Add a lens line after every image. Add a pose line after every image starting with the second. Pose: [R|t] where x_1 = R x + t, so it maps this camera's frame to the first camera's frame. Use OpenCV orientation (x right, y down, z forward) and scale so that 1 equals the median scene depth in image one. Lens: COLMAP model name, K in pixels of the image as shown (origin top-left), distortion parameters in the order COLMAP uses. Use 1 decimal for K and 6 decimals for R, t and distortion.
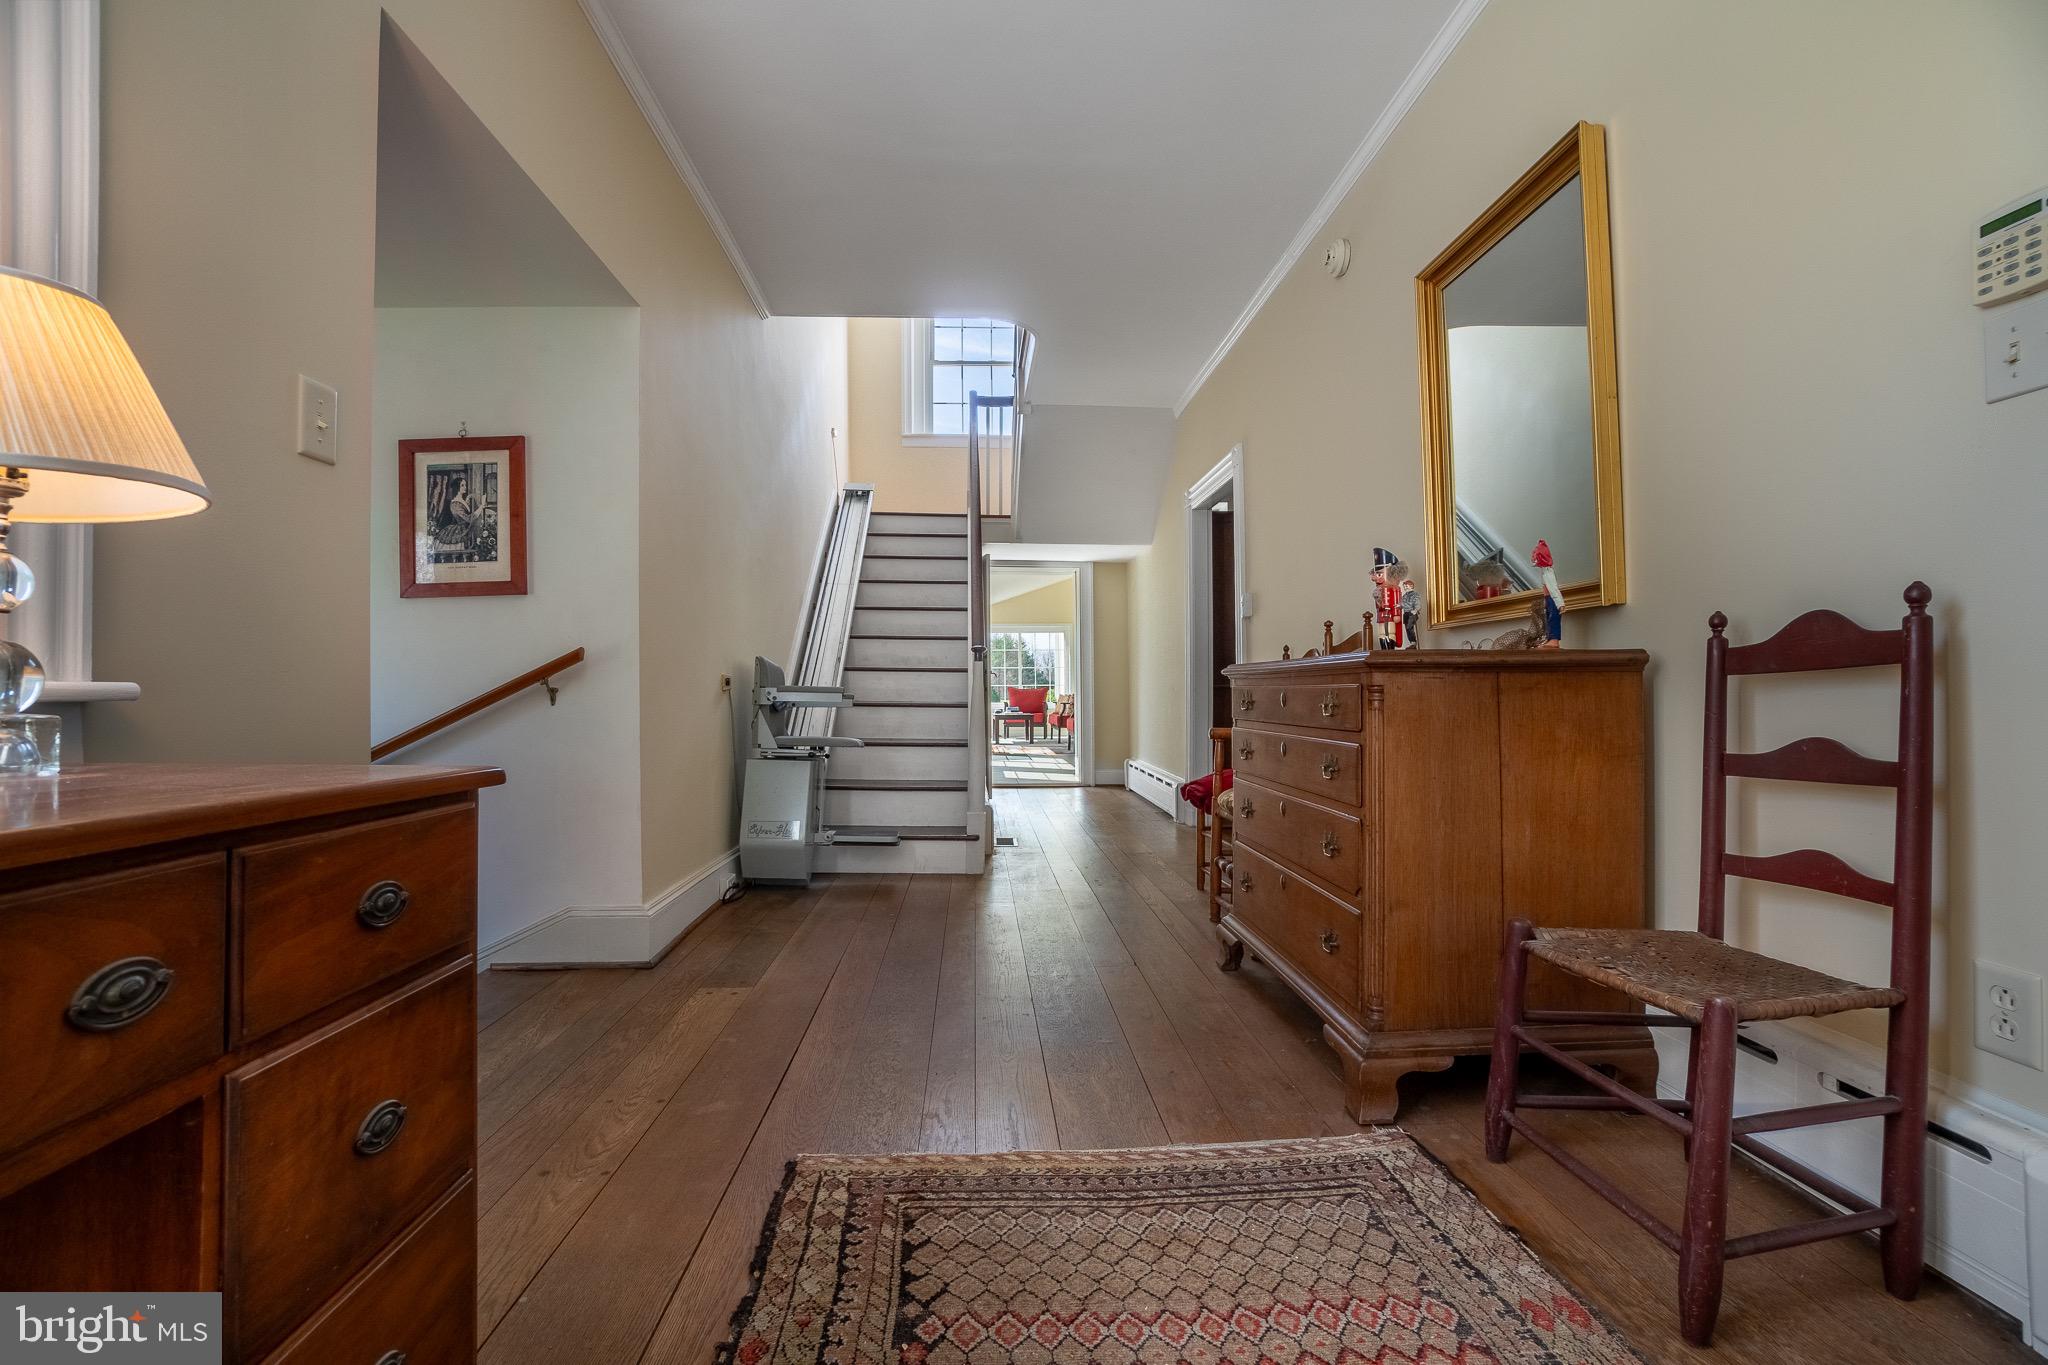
lens RADIAL K [[917.5, 0, 1021.8], [0, 917.5, 691.0], [0, 0, 1]] dist [-0.032402, 0.004631]
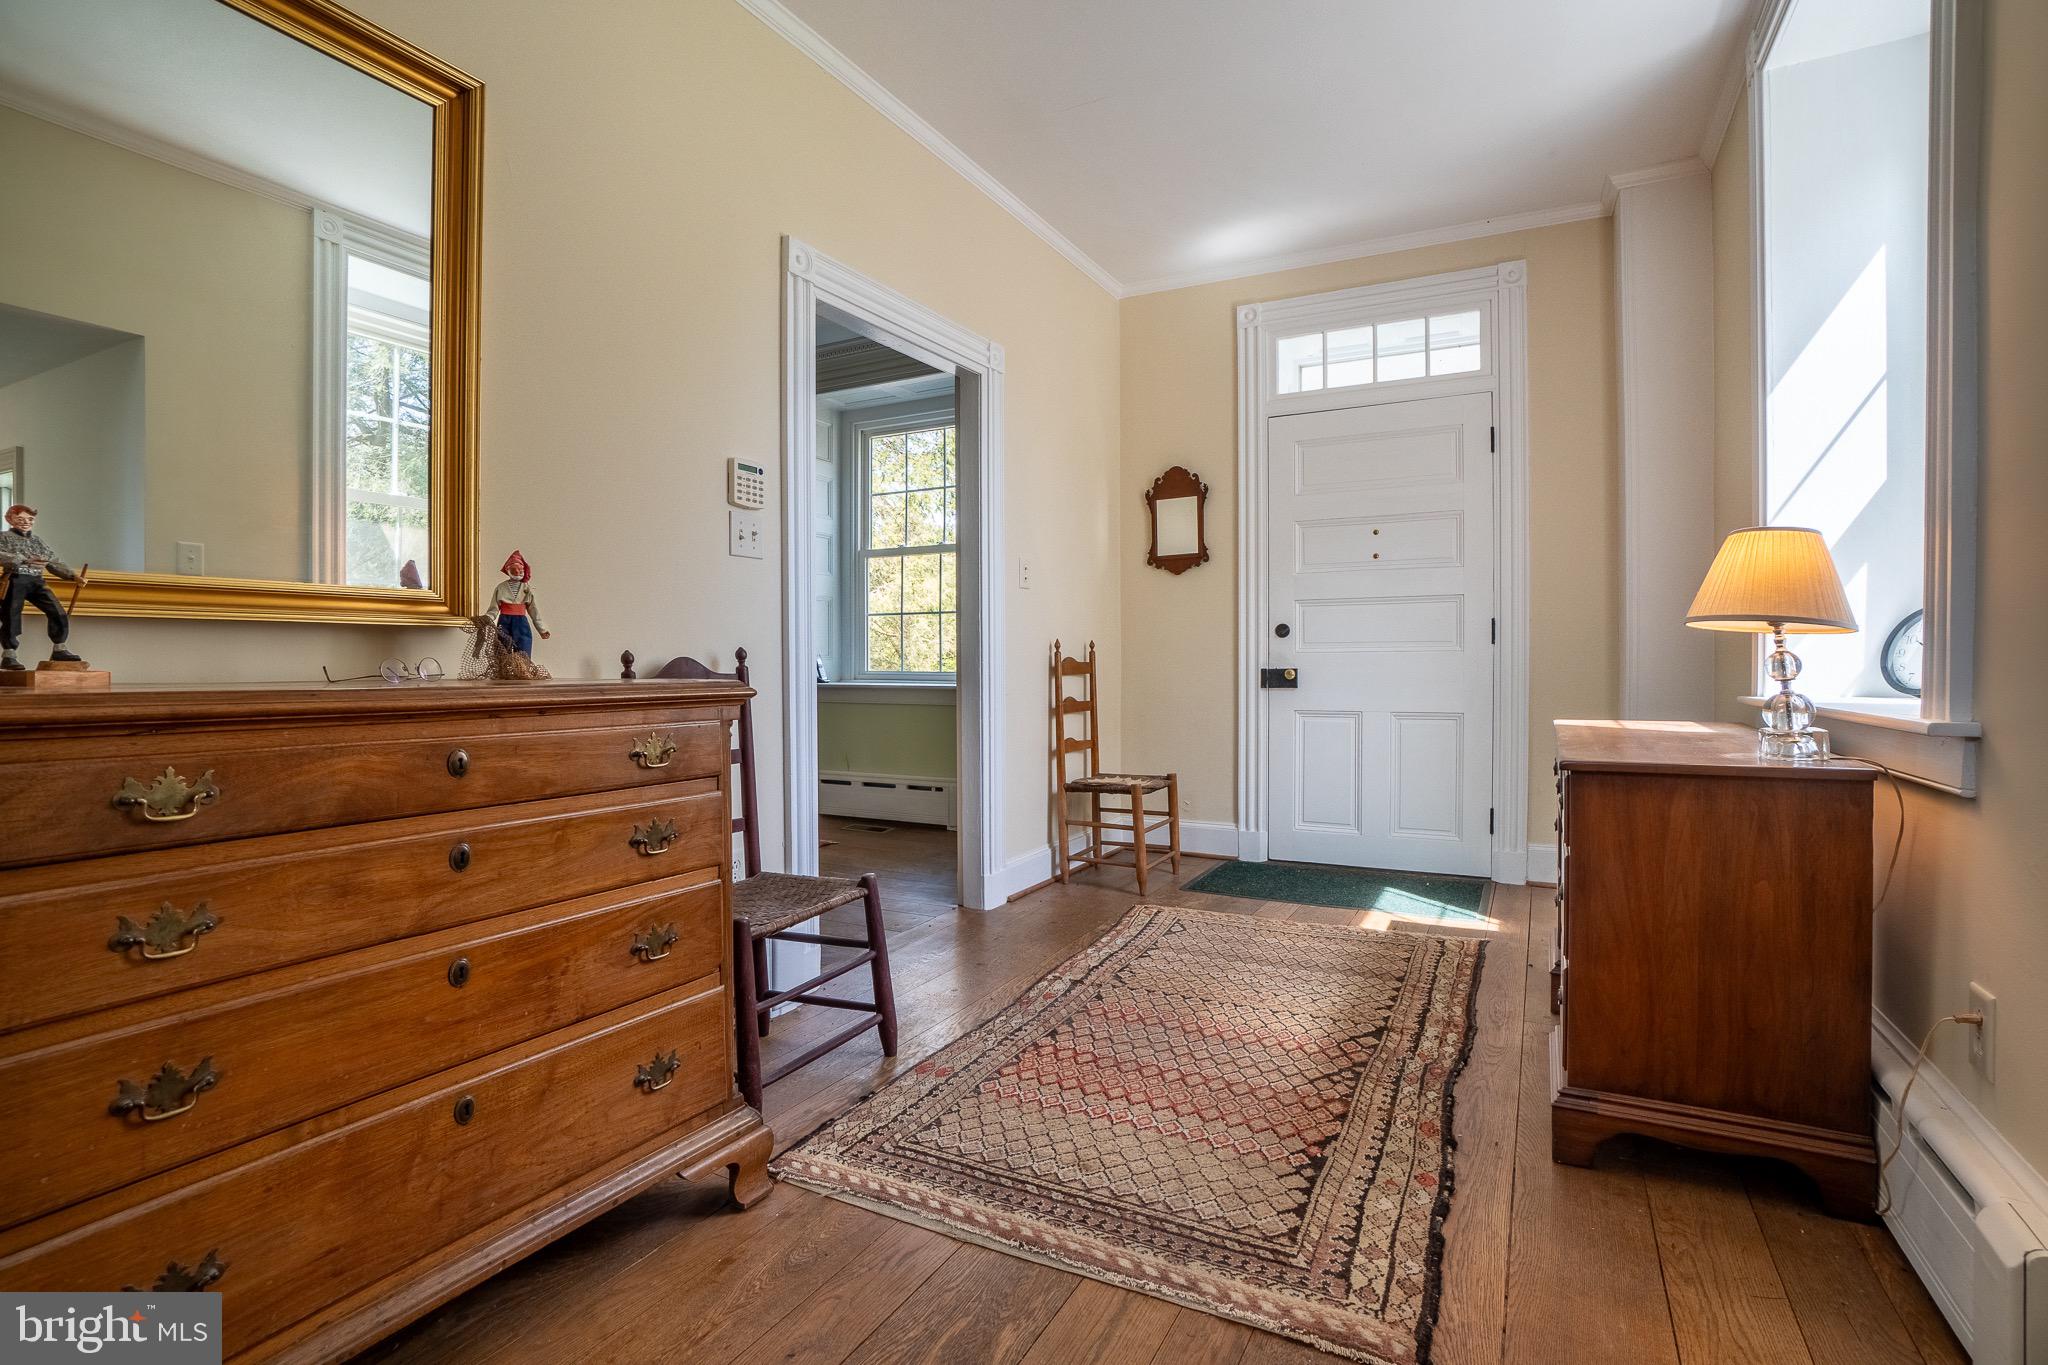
lens RADIAL K [[917.5, 0, 1023.5], [0, 917.5, 681.5], [0, 0, 1]] dist [-0.032402, 0.004631]
pose [[-0.845805, -0.002136, 0.533487, -0.428645], [-0.005155, 0.999978, -0.004169, -0.047344], [-0.533467, -0.006276, -0.845798, 2.105906]]
